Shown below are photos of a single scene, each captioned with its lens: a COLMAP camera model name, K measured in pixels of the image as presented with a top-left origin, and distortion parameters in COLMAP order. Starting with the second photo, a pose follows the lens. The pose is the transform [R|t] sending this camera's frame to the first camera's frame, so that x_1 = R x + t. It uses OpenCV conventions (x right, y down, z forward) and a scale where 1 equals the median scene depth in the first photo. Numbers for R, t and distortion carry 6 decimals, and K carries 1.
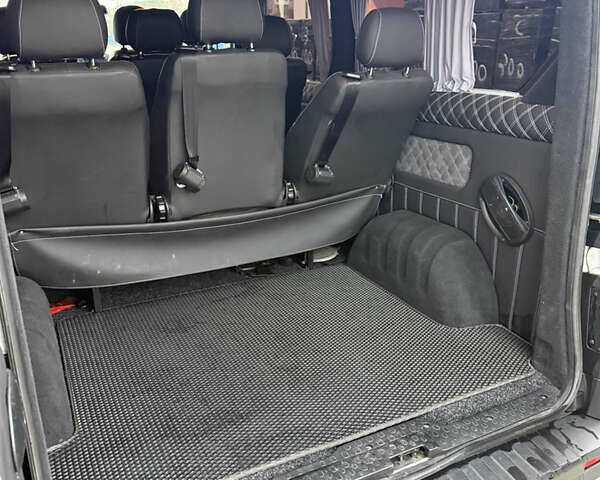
lens RADIAL K [[573.4, 0, 300.0], [0, 573.4, 240.0], [0, 0, 1]] dist [0.007668, 0.004233]
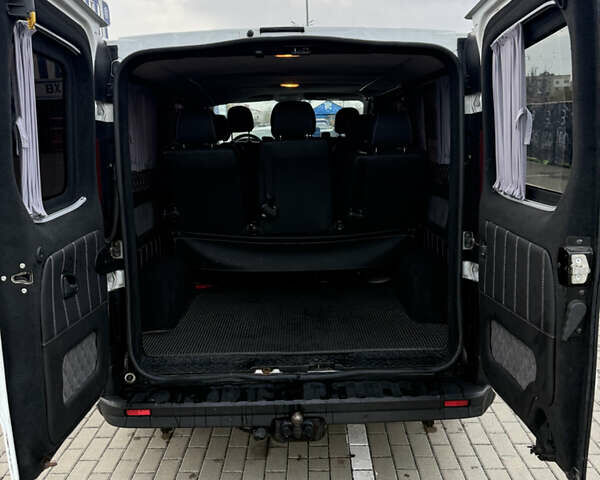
lens RADIAL K [[573.4, 0, 300.0], [0, 573.4, 240.0], [0, 0, 1]] dist [0.007668, 0.004233]
pose [[0.888911, 0.064092, -0.453575, 0.618019], [-0.125638, 0.986305, -0.106855, 0.136477], [0.440514, 0.151971, 0.884789, -0.423122]]
